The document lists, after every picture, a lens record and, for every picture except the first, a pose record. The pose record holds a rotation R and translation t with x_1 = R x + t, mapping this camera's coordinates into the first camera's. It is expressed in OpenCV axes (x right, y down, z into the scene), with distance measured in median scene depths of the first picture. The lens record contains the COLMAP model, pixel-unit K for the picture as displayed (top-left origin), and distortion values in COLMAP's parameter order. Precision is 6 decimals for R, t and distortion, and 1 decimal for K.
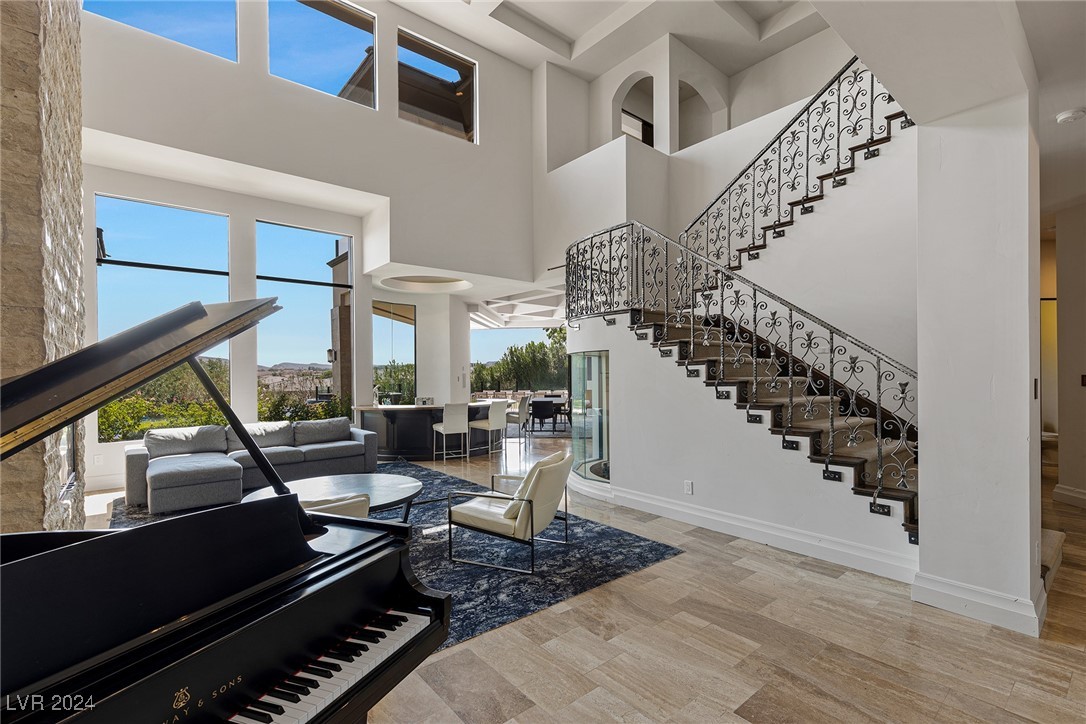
lens RADIAL K [[488.3, 0, 544.7], [0, 488.3, 374.0], [0, 0, 1]] dist [0.007691, -0.001628]
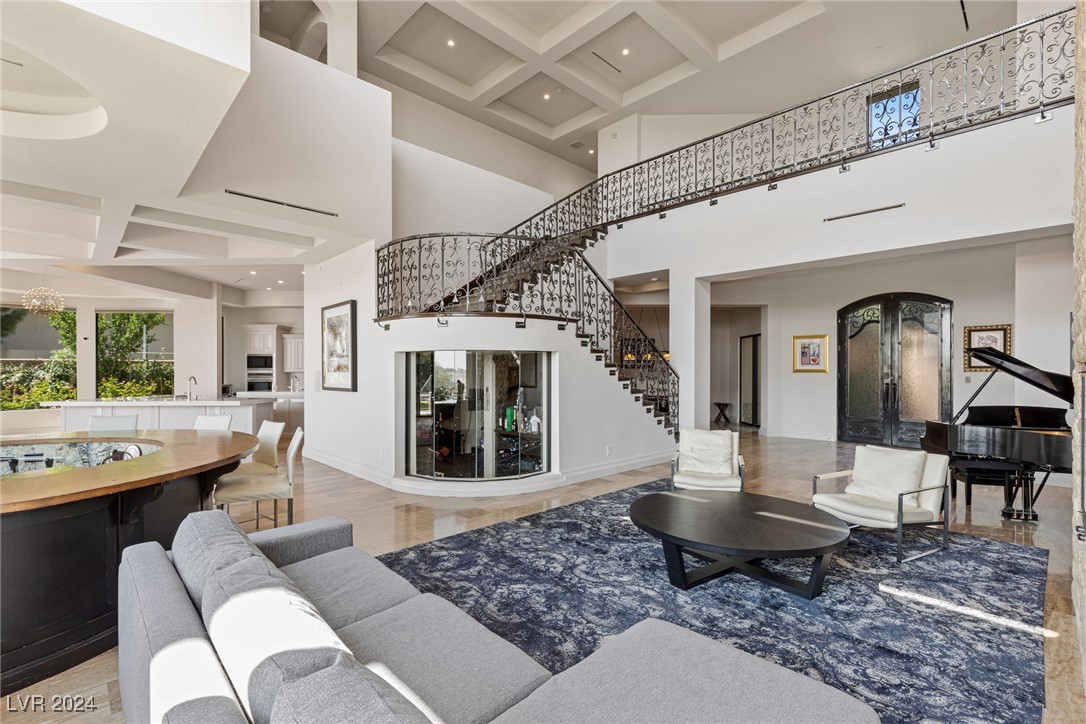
lens RADIAL K [[488.3, 0, 543.3], [0, 488.3, 372.5], [0, 0, 1]] dist [0.007691, -0.001628]
pose [[-0.069713, 0.007256, 0.997541, -0.829009], [0.003884, 0.999968, -0.007002, 0.005941], [-0.997560, 0.003387, -0.069739, 0.901399]]
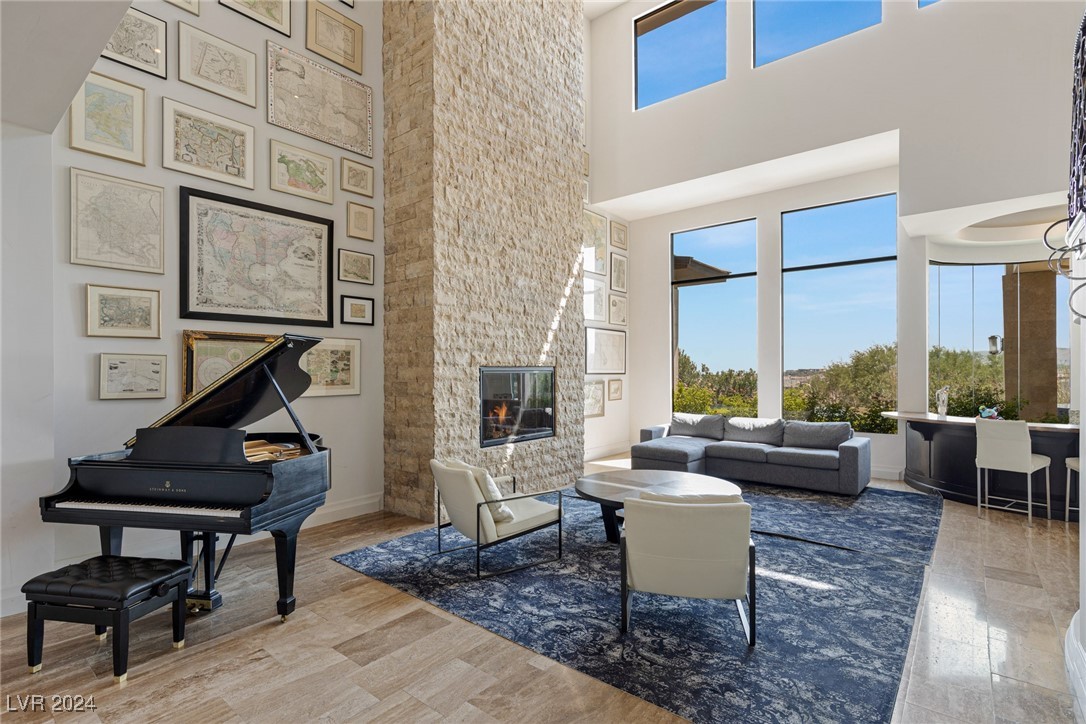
lens RADIAL K [[519.9, 0, 547.6], [0, 519.9, 372.0], [0, 0, 1]] dist [-0.004512, 0.004929]
pose [[0.190699, 0.009782, -0.981600, 0.599811], [-0.000693, 0.999951, 0.009830, -0.007086], [0.981648, -0.001195, 0.190696, 0.582706]]
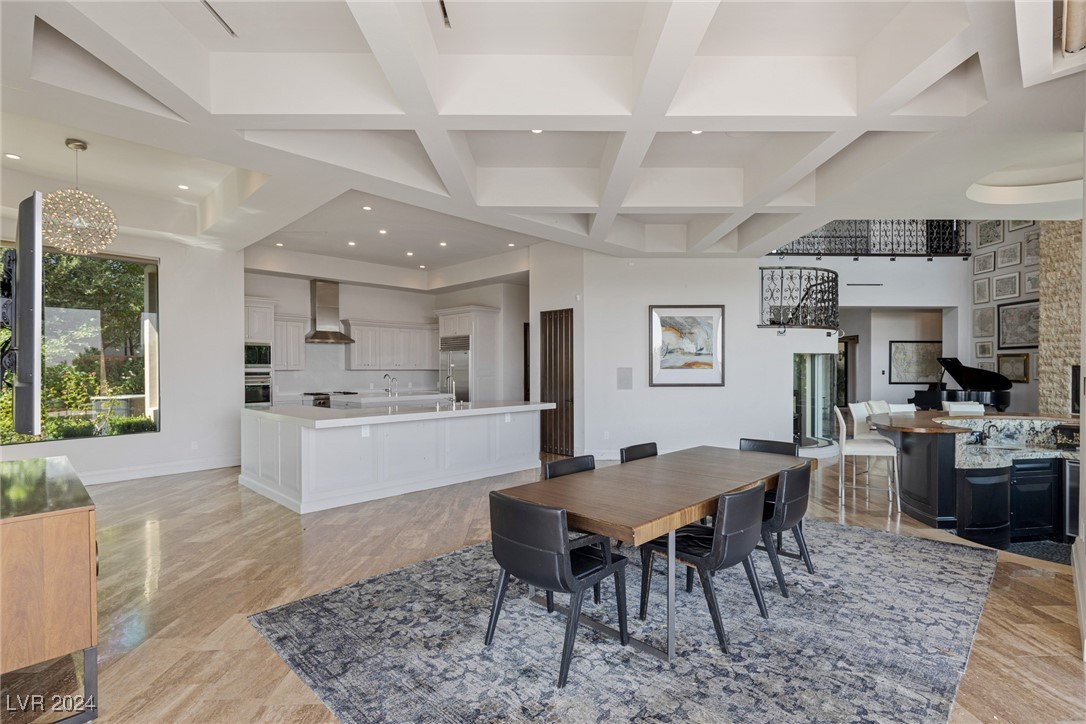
lens RADIAL K [[519.9, 0, 551.1], [0, 519.9, 370.1], [0, 0, 1]] dist [-0.004512, 0.004929]
pose [[-0.776933, 0.008548, 0.629525, 0.031536], [0.010873, 0.999941, -0.000158, -0.010540], [-0.629490, 0.006723, -0.776980, 2.483533]]
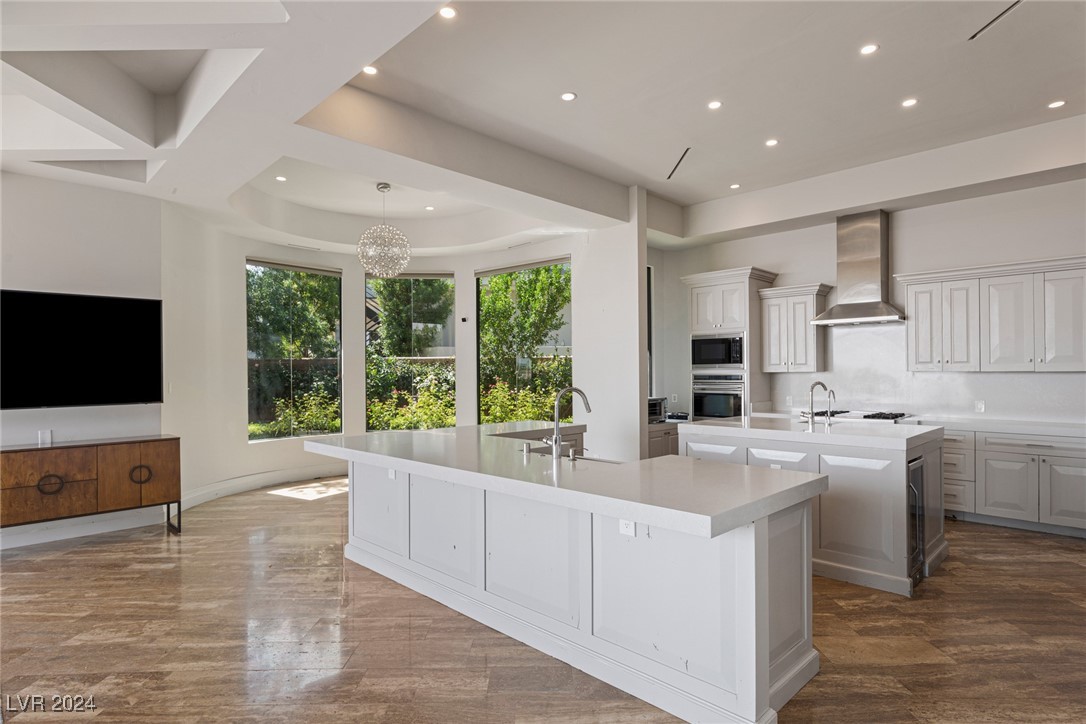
lens RADIAL K [[575.8, 0, 546.8], [0, 575.8, 370.2], [0, 0, 1]] dist [0.005428, -0.001173]
pose [[0.642300, 0.004953, 0.766438, 0.406841], [0.003461, 0.999950, -0.009362, -0.014078], [-0.766446, 0.008666, 0.642251, 1.573731]]
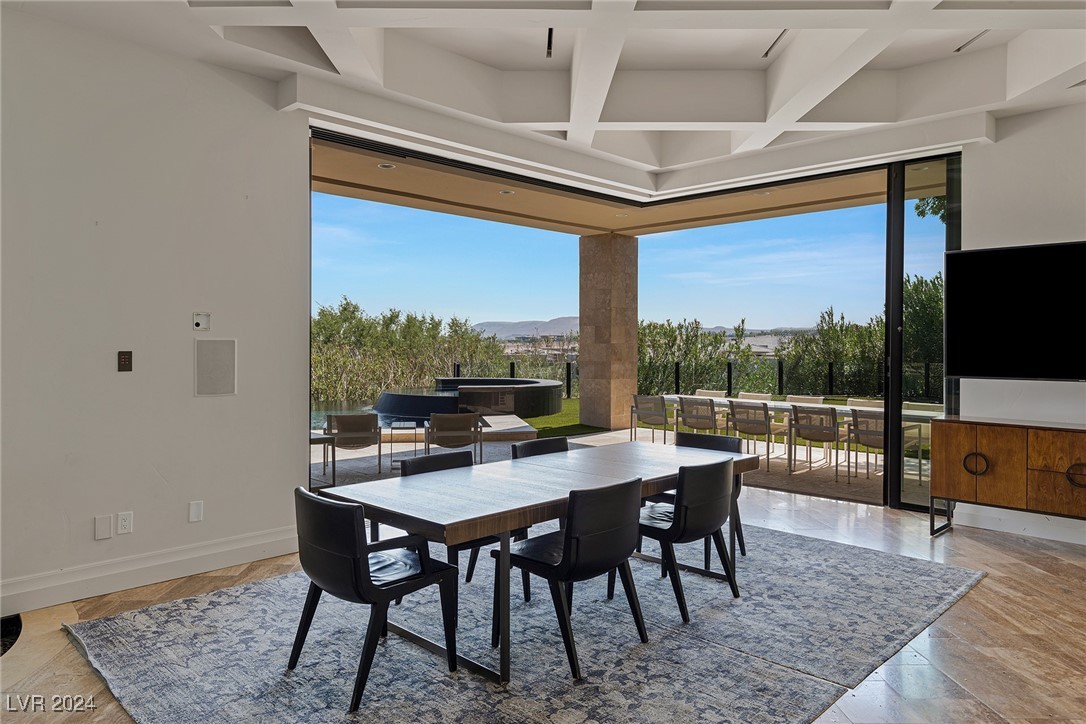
lens RADIAL K [[726.6, 0, 522.3], [0, 726.6, 341.5], [0, 0, 1]] dist [0.004047, 0.000408]
pose [[0.760000, 0.013750, -0.649777, 0.586081], [-0.013008, 0.999898, 0.005944, -0.014231], [0.649793, 0.003934, 0.760101, 1.573369]]
